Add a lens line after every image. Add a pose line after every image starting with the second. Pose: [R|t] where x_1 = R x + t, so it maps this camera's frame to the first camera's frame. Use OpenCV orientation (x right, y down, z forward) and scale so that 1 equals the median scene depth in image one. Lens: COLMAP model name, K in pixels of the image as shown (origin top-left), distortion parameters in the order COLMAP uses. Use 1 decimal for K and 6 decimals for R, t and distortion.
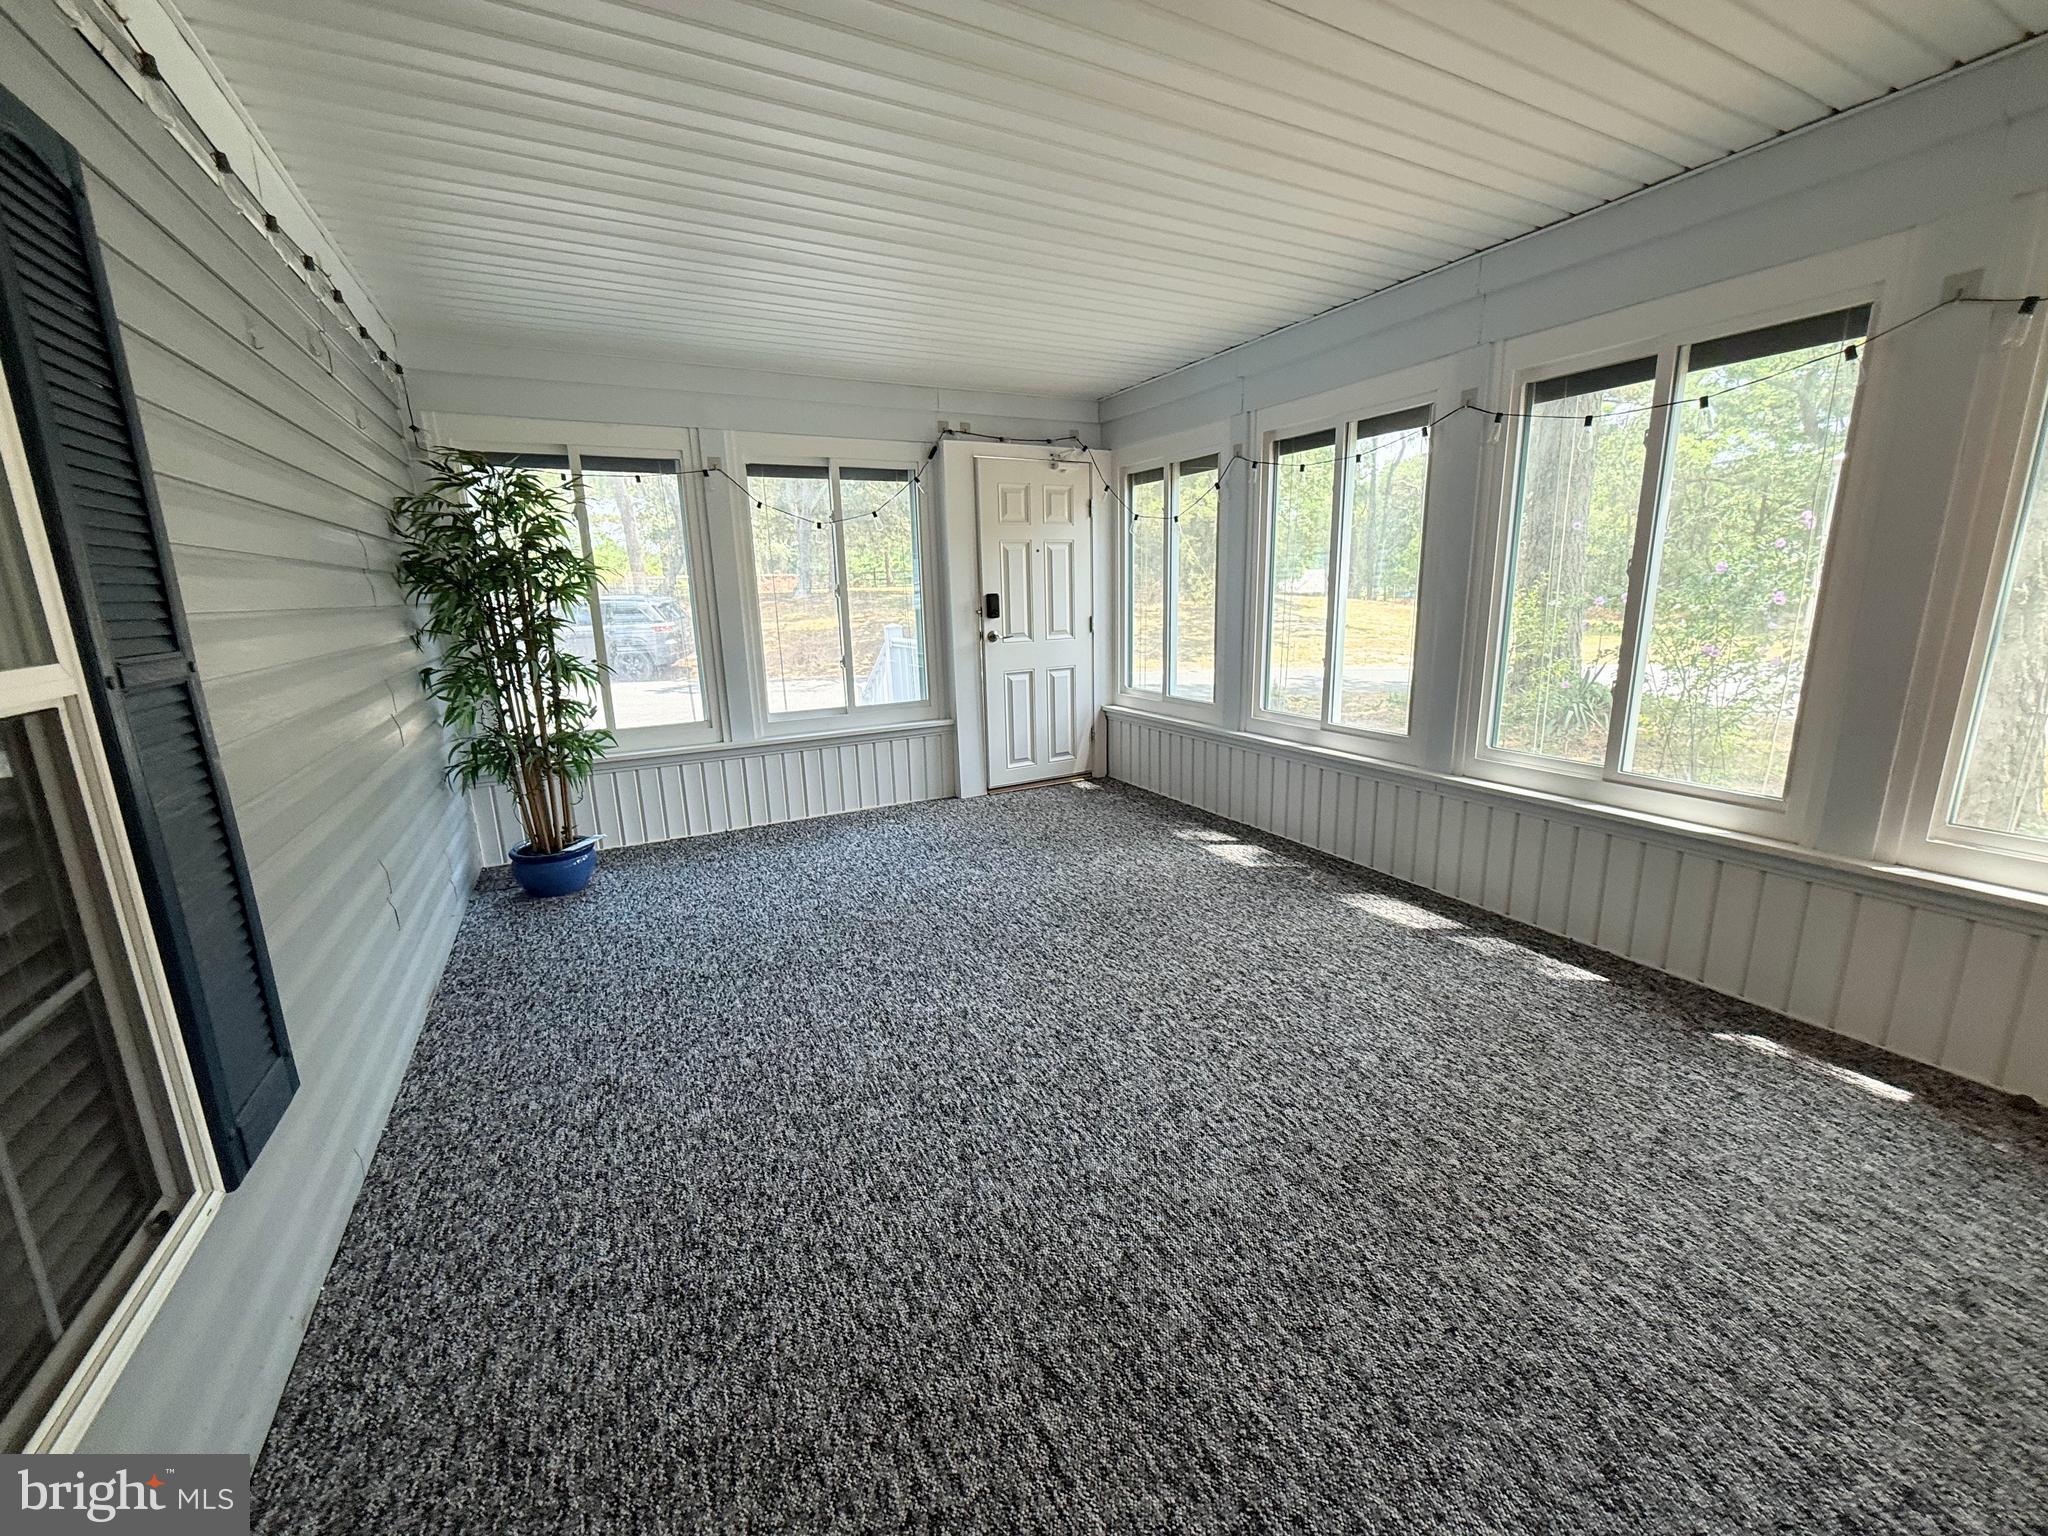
lens RADIAL K [[819.4, 0, 1023.4], [0, 819.4, 772.1], [0, 0, 1]] dist [0.000469, -0.000105]
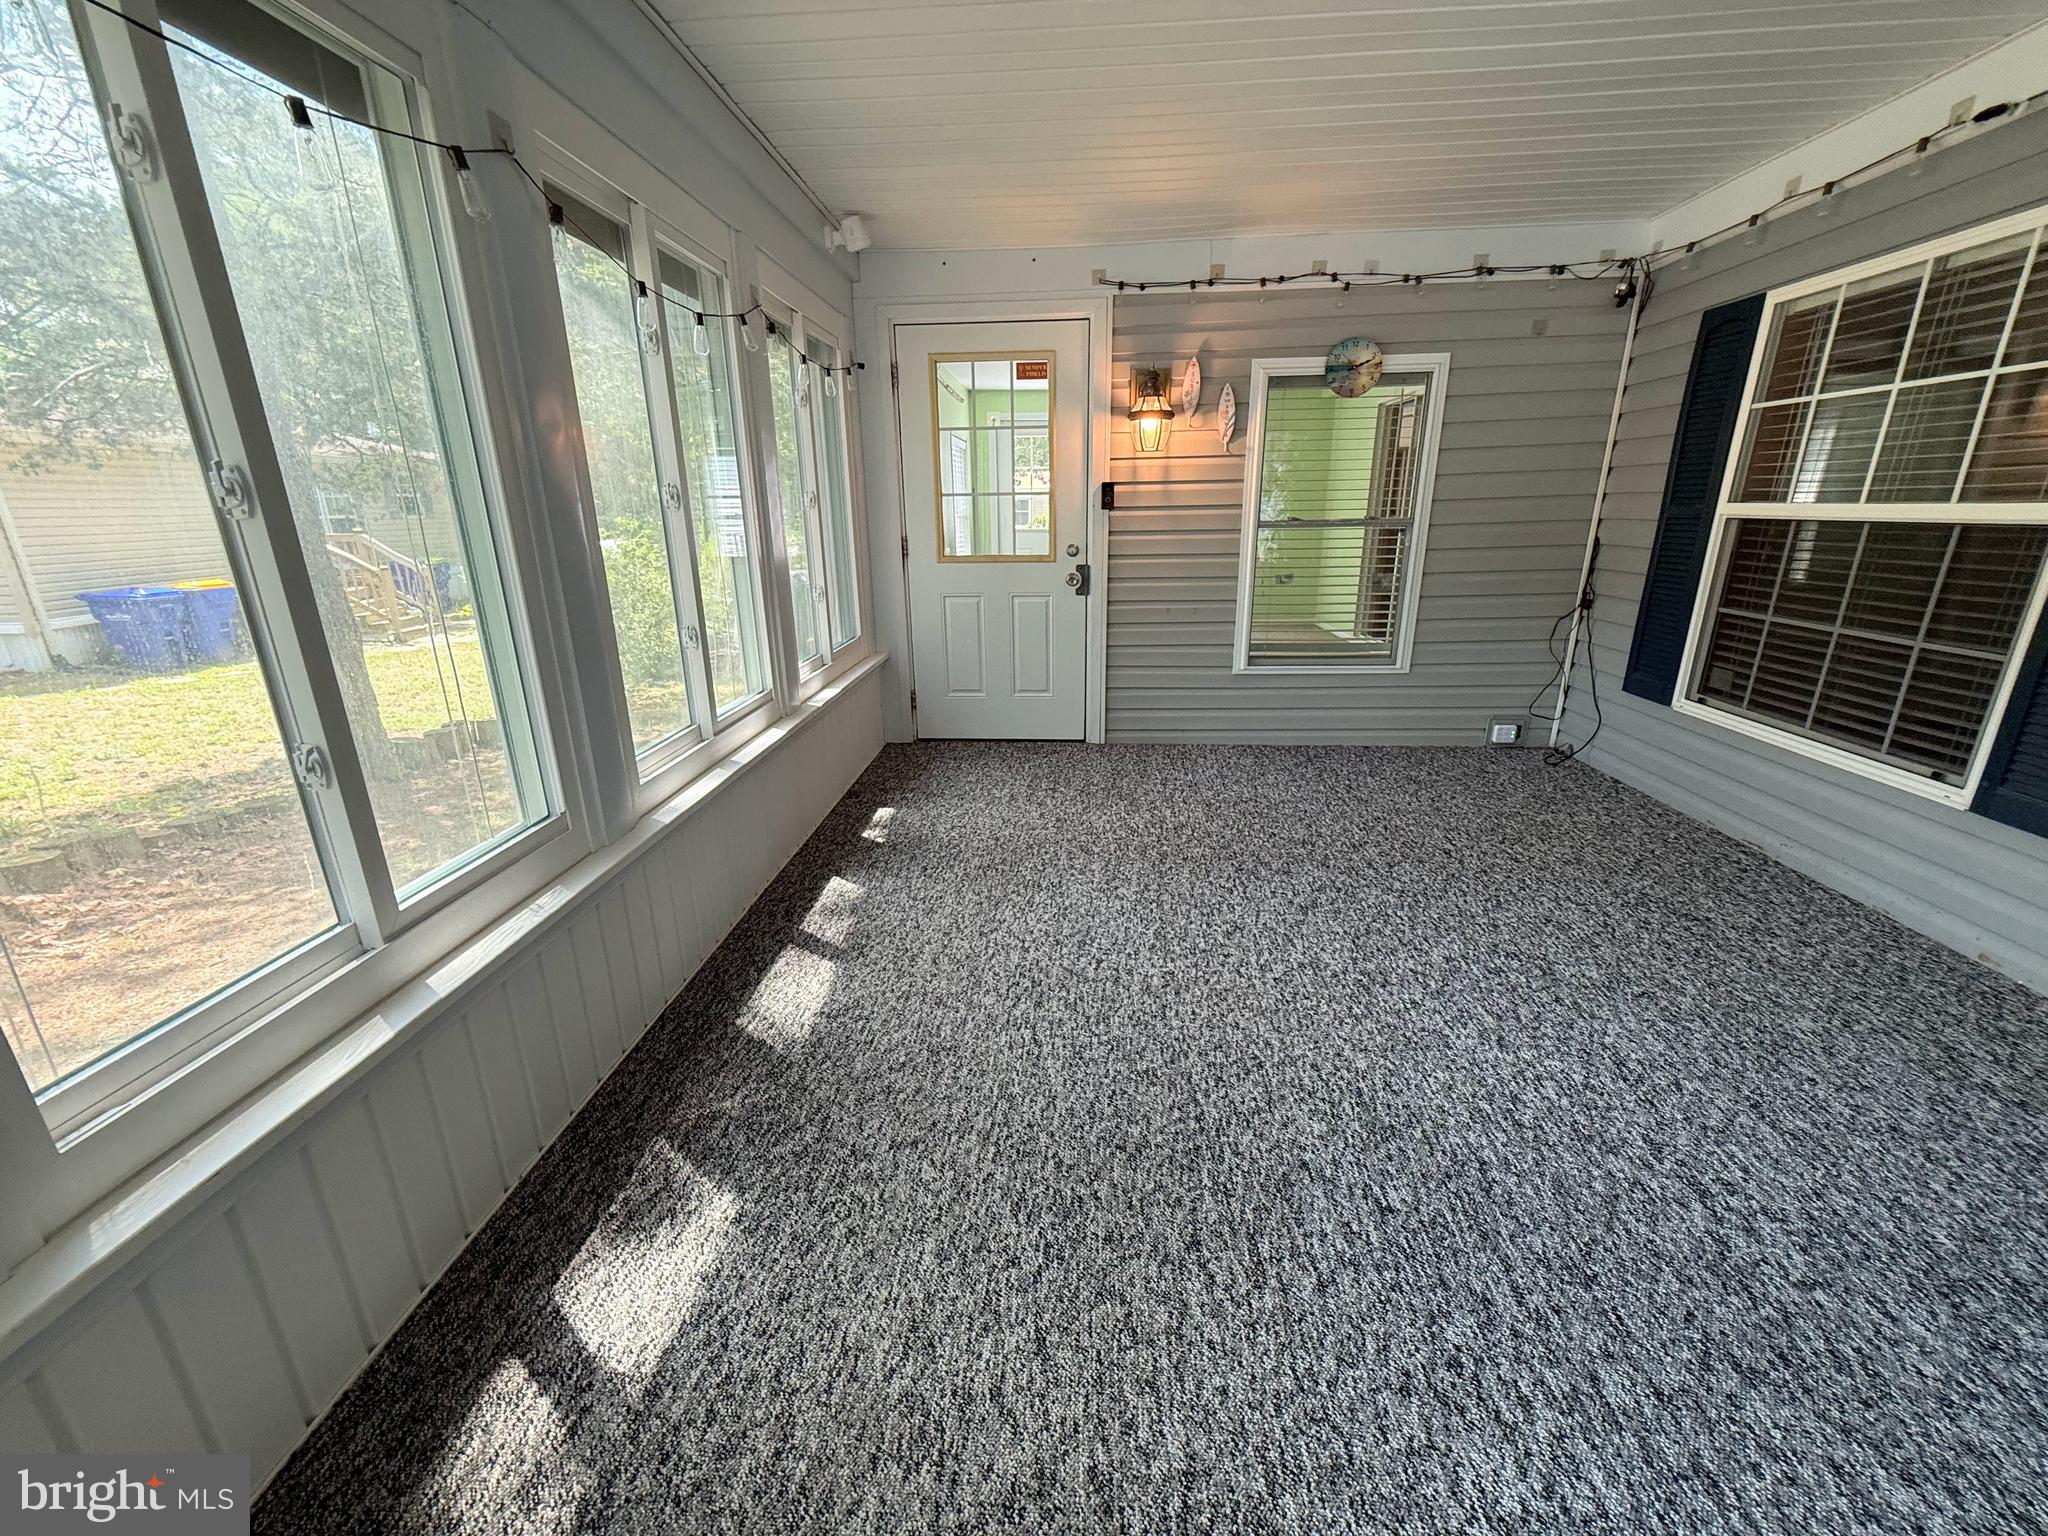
lens RADIAL K [[819.4, 0, 1024.6], [0, 819.4, 759.6], [0, 0, 1]] dist [0.000469, -0.000105]
pose [[-0.852612, -0.120359, 0.508495, -0.043547], [0.149781, 0.875988, 0.458487, -0.327189], [-0.500619, 0.467074, -0.728850, 1.486844]]
